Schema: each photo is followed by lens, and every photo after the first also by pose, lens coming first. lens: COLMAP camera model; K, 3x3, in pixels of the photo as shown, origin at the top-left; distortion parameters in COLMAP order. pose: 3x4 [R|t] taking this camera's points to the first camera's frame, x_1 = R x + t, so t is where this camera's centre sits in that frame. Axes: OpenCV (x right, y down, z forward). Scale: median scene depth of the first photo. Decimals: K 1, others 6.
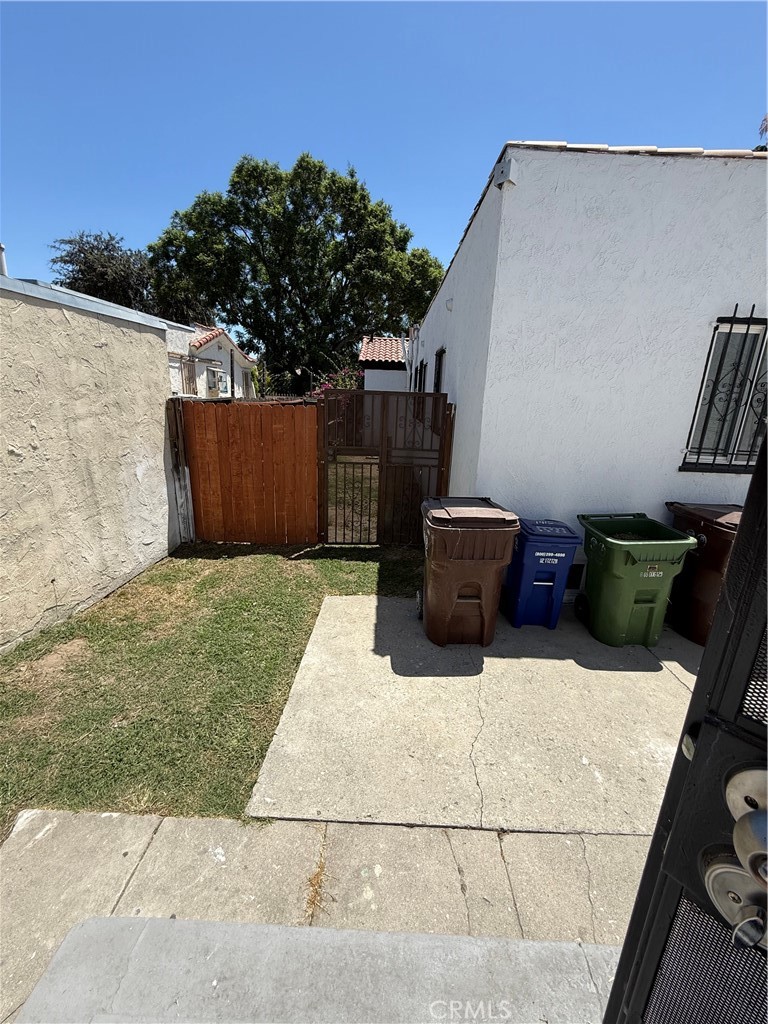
lens RADIAL K [[409.5, 0, 383.9], [0, 409.5, 508.2], [0, 0, 1]] dist [-0.001922, 0.000495]
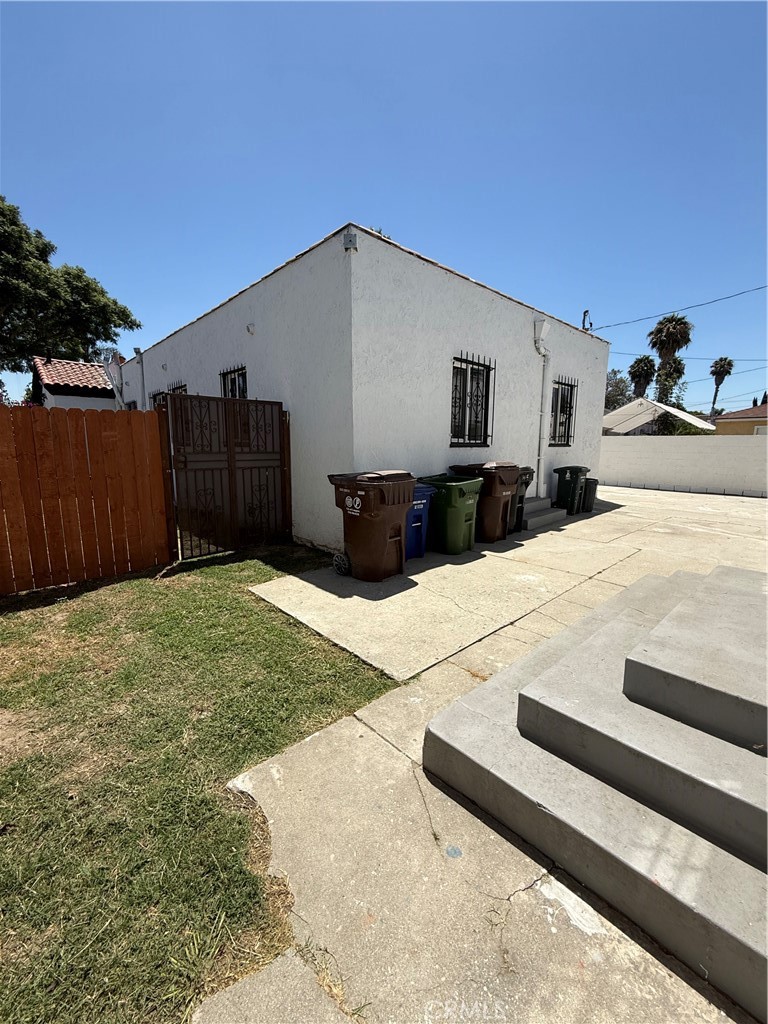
lens RADIAL K [[409.5, 0, 381.5], [0, 409.5, 510.6], [0, 0, 1]] dist [-0.001922, 0.000495]
pose [[0.725030, -0.142360, 0.673843, -0.701567], [0.205866, 0.978469, -0.014787, 0.141466], [-0.657229, 0.149442, 0.738726, 0.012701]]
